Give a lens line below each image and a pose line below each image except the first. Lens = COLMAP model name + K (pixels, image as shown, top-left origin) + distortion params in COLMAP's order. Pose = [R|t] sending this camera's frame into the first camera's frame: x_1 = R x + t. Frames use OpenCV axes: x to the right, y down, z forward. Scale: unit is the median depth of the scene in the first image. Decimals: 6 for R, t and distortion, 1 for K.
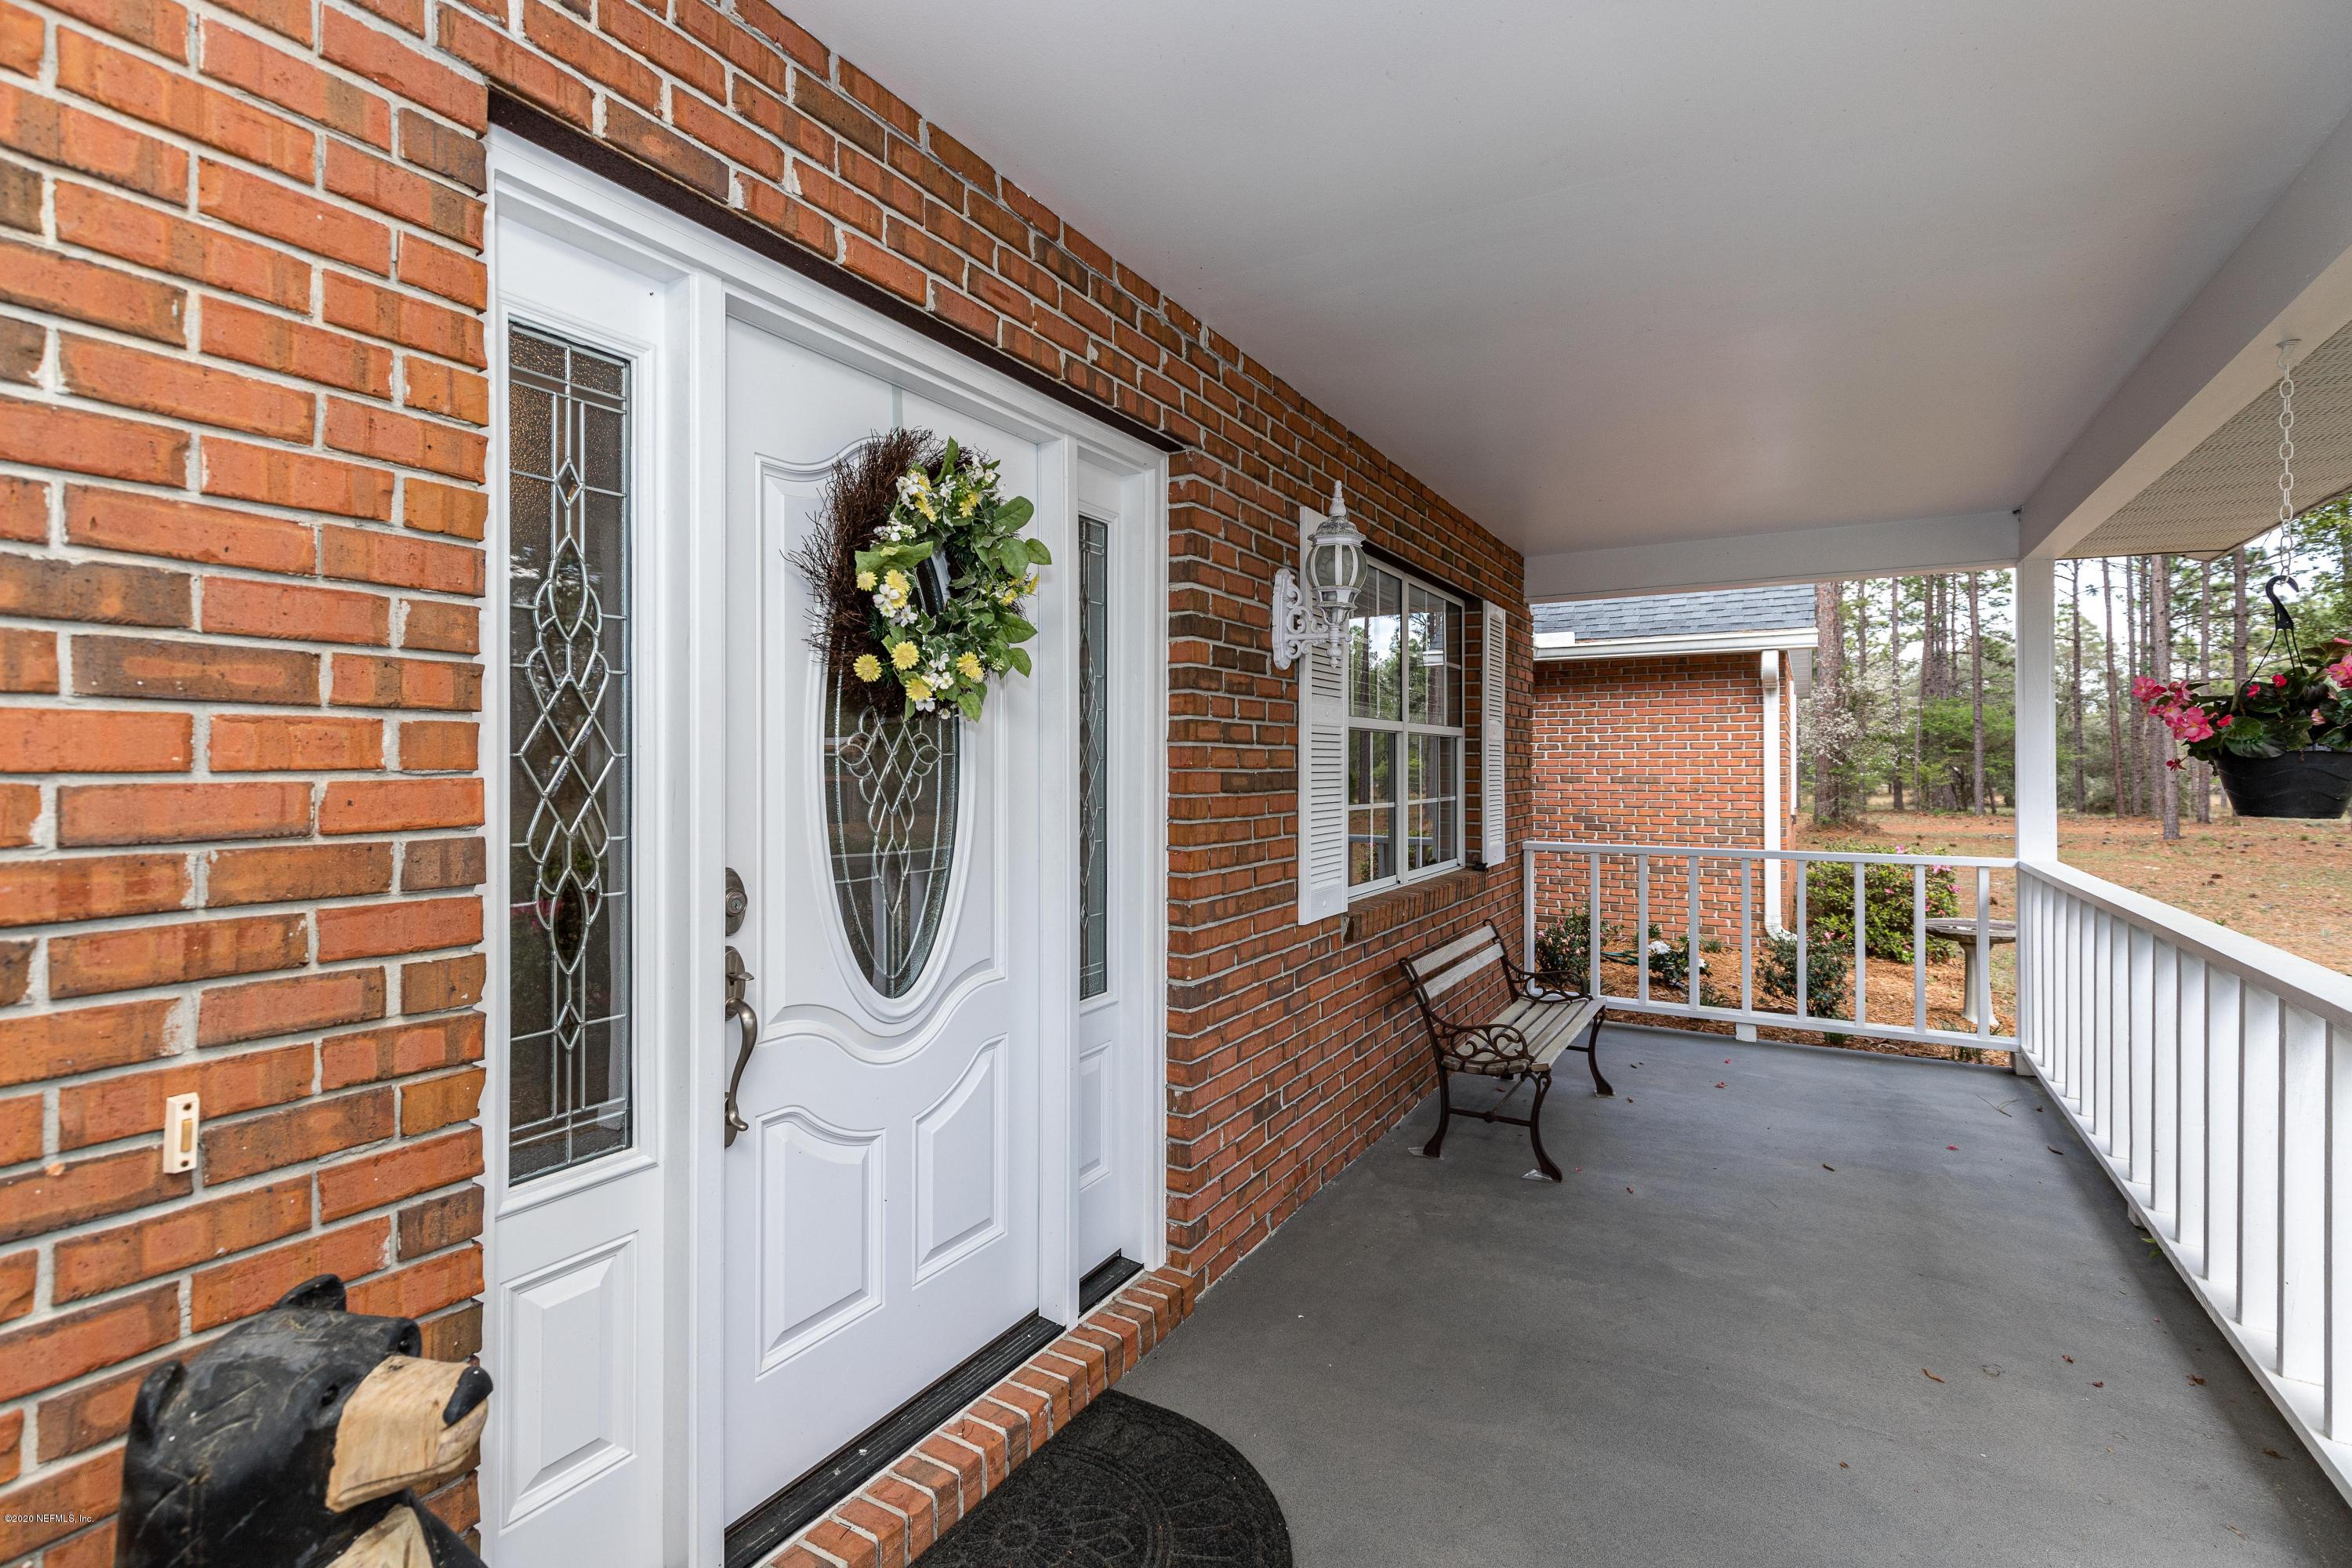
lens RADIAL K [[1093.2, 0, 1185.9], [0, 1093.2, 783.4], [0, 0, 1]] dist [0.008186, -0.002122]
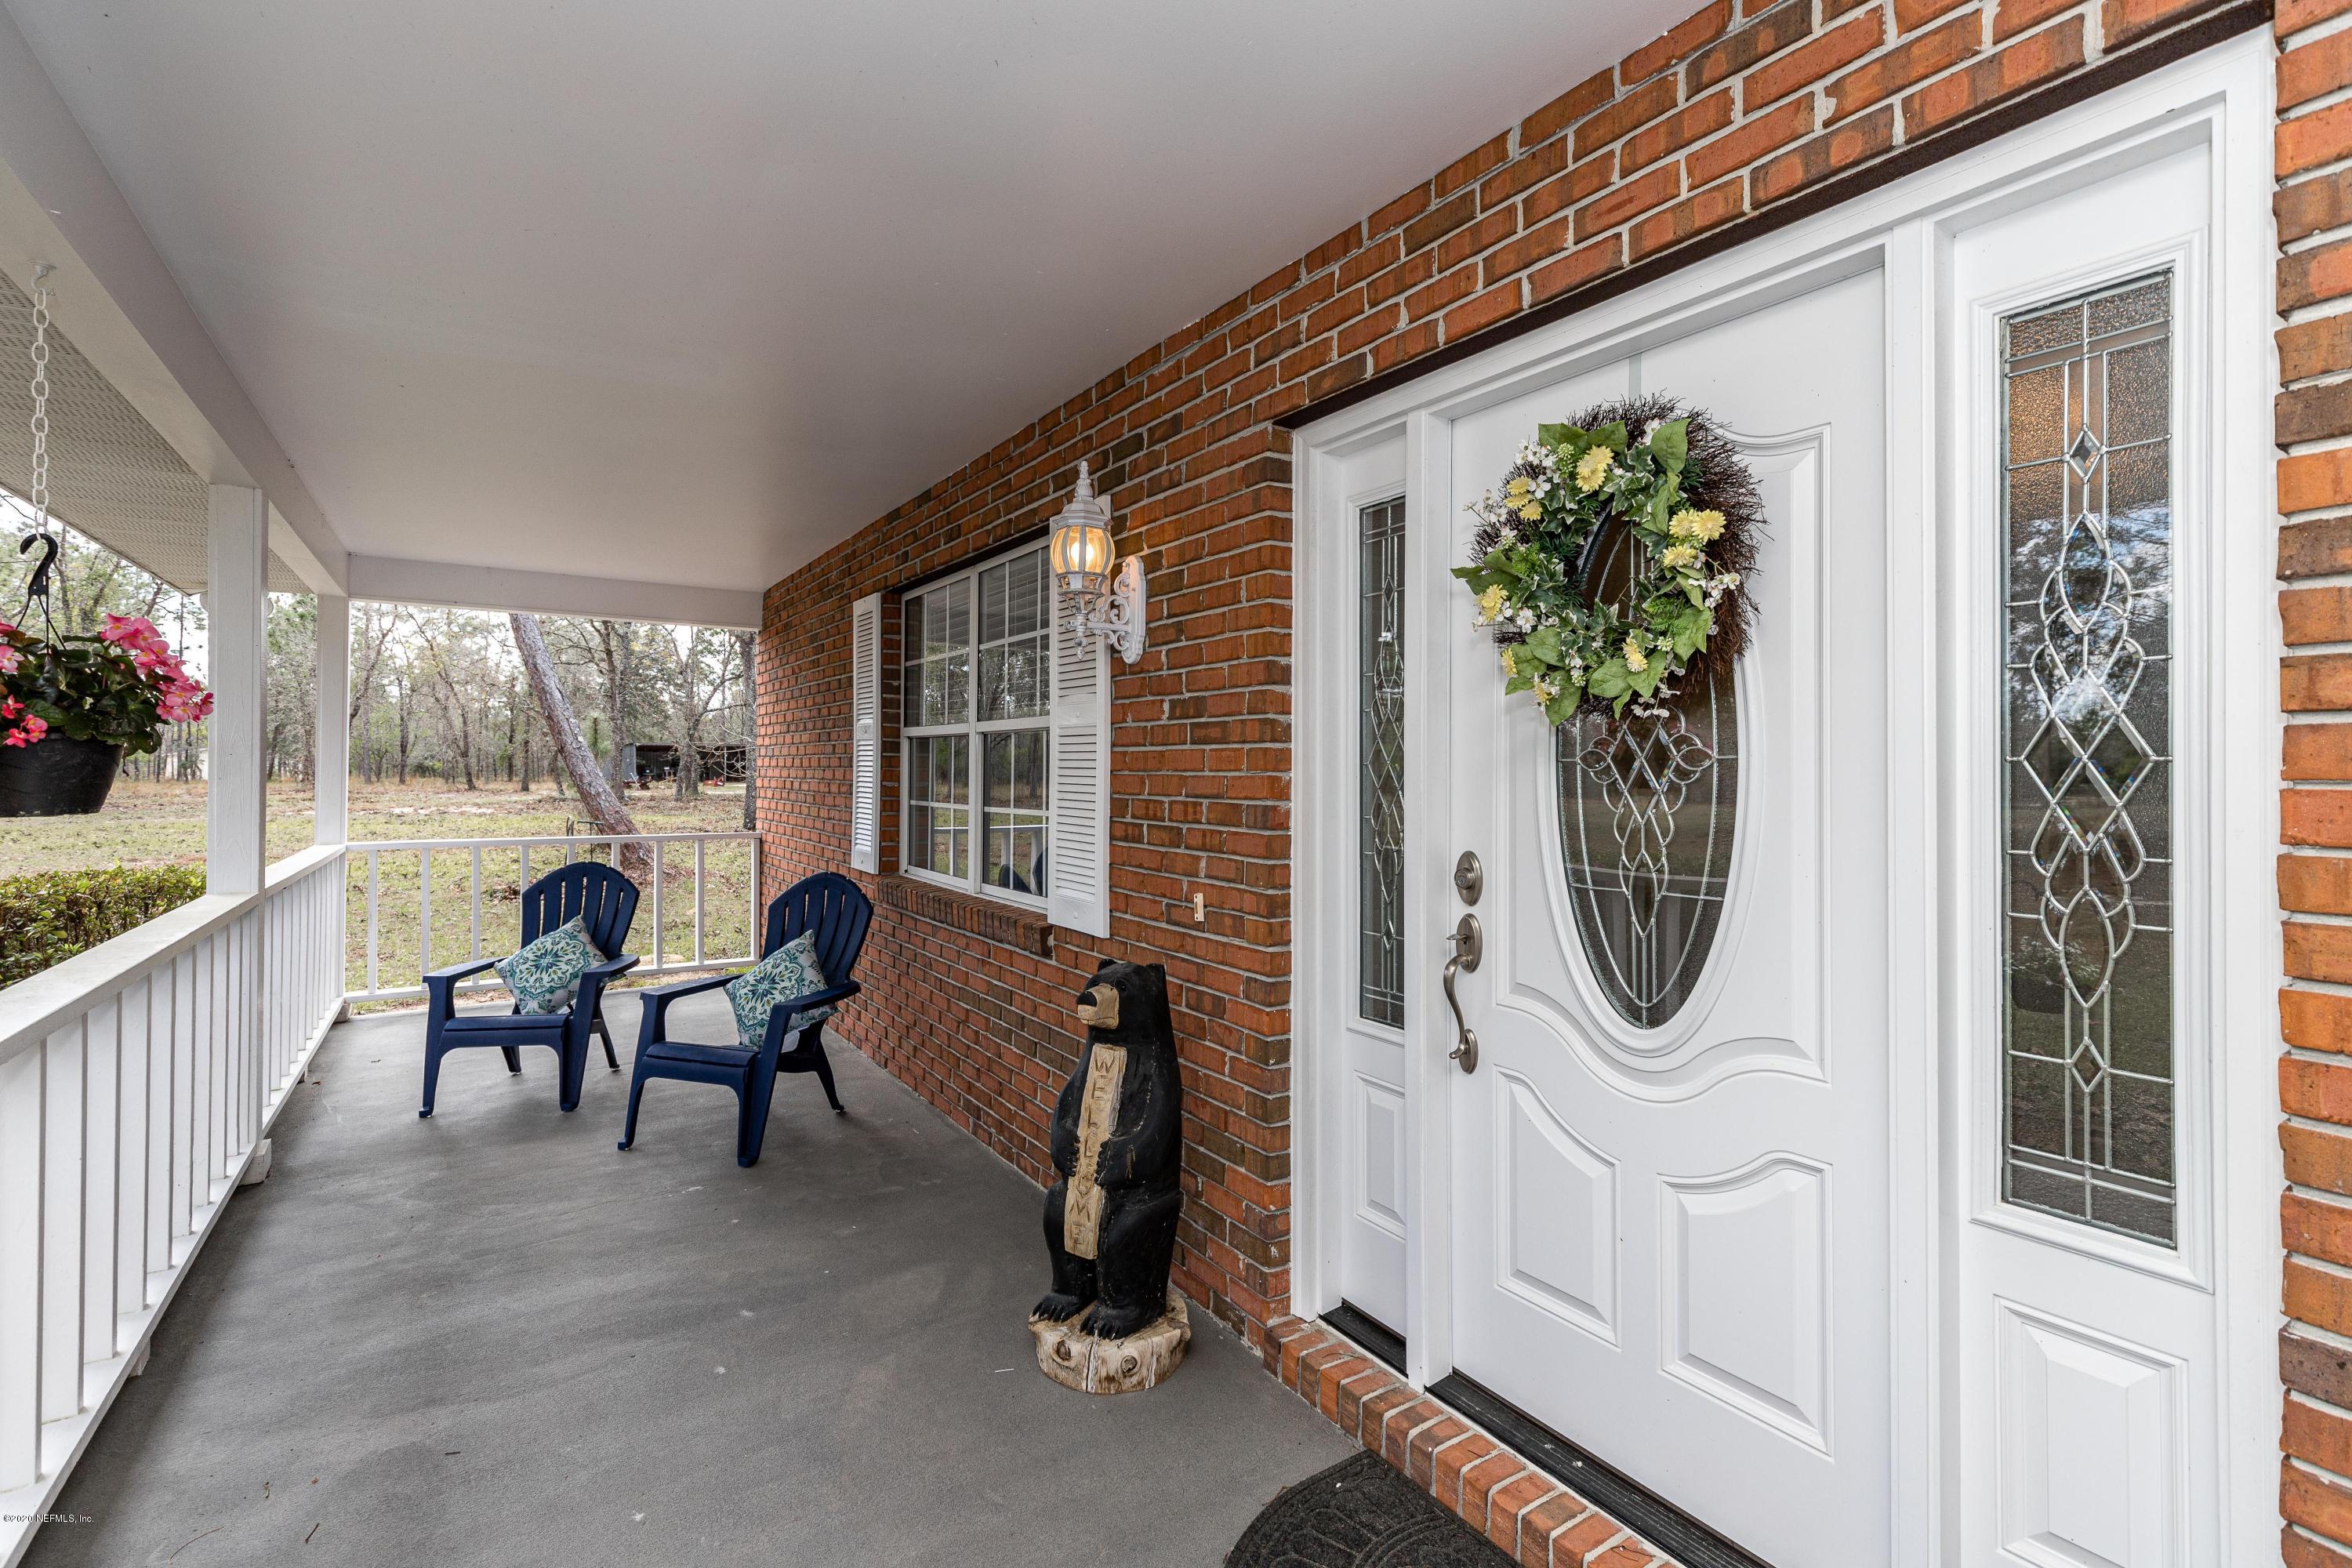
lens RADIAL K [[1093.2, 0, 1179.9], [0, 1093.2, 778.7], [0, 0, 1]] dist [0.008186, -0.002122]
pose [[-0.469055, 0.007688, -0.883135, 0.902962], [-0.018064, 0.999669, 0.018297, -0.024306], [0.882984, 0.024536, -0.468762, 1.374356]]
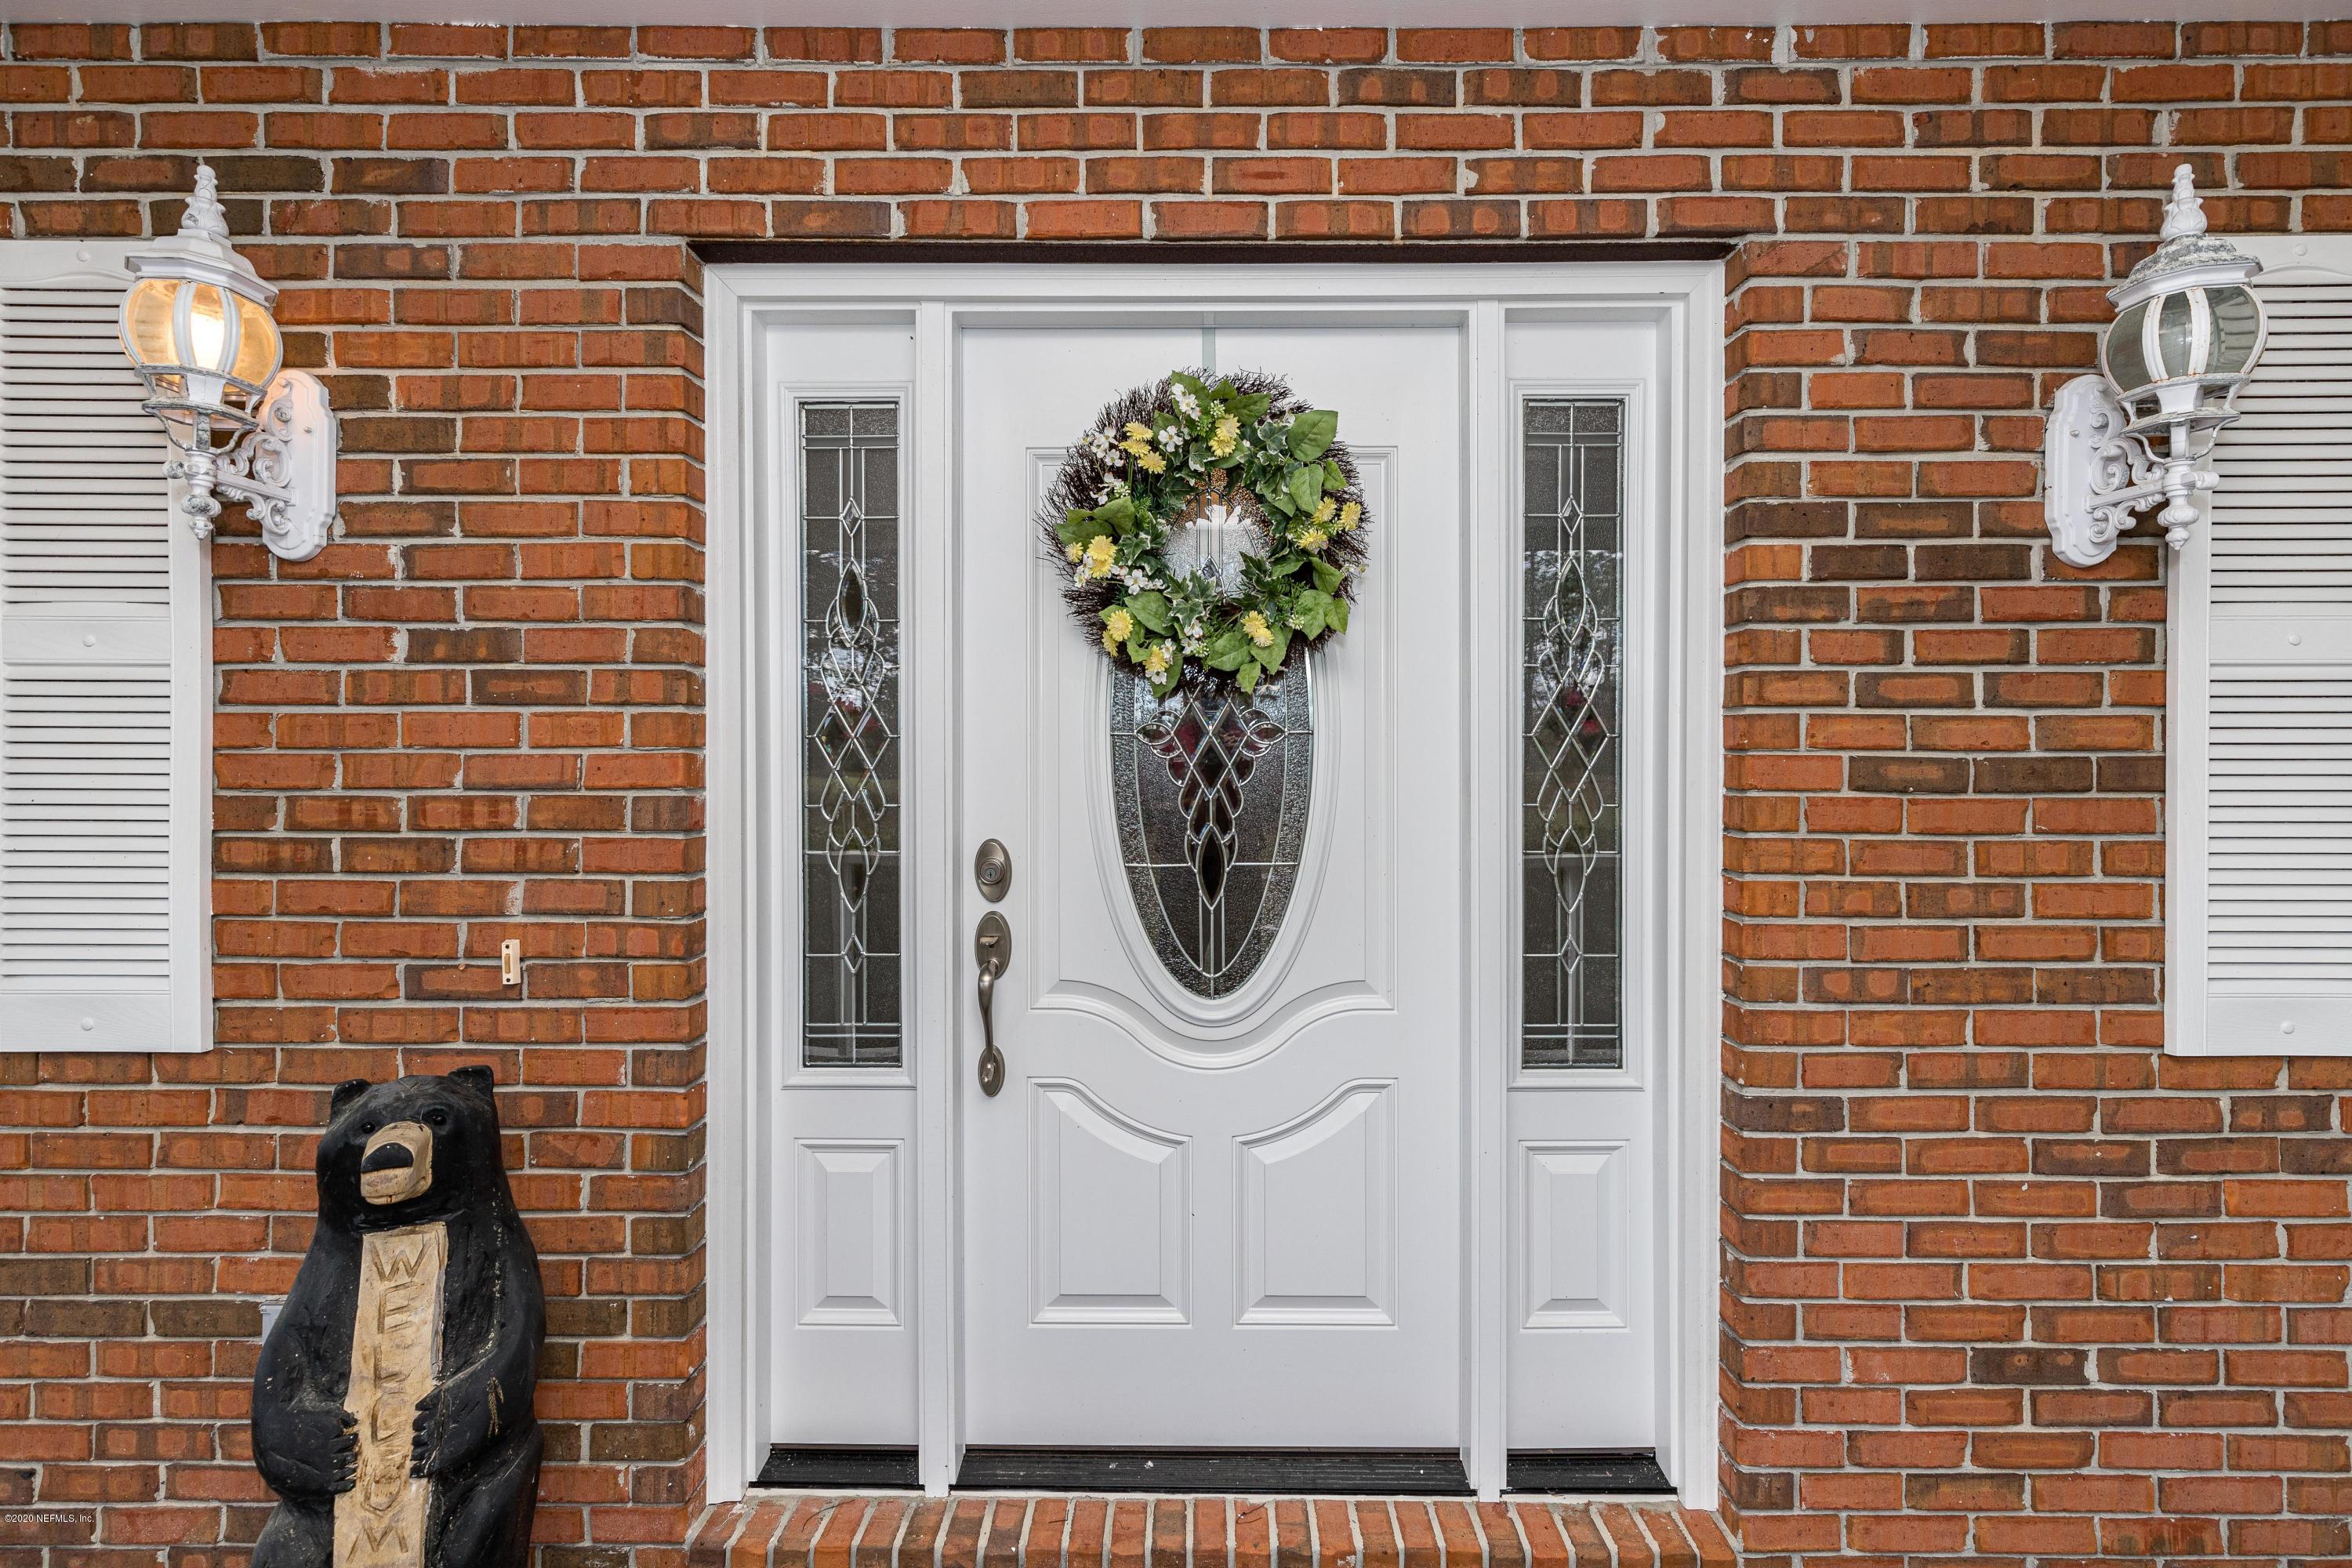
lens RADIAL K [[1093.2, 0, 1191.2], [0, 1093.2, 765.0], [0, 0, 1]] dist [0.008186, -0.002122]
pose [[0.486129, 0.017999, -0.873702, 0.661674], [-0.015881, 0.999805, 0.011761, -0.012134], [0.873743, 0.008158, 0.486320, 0.684646]]
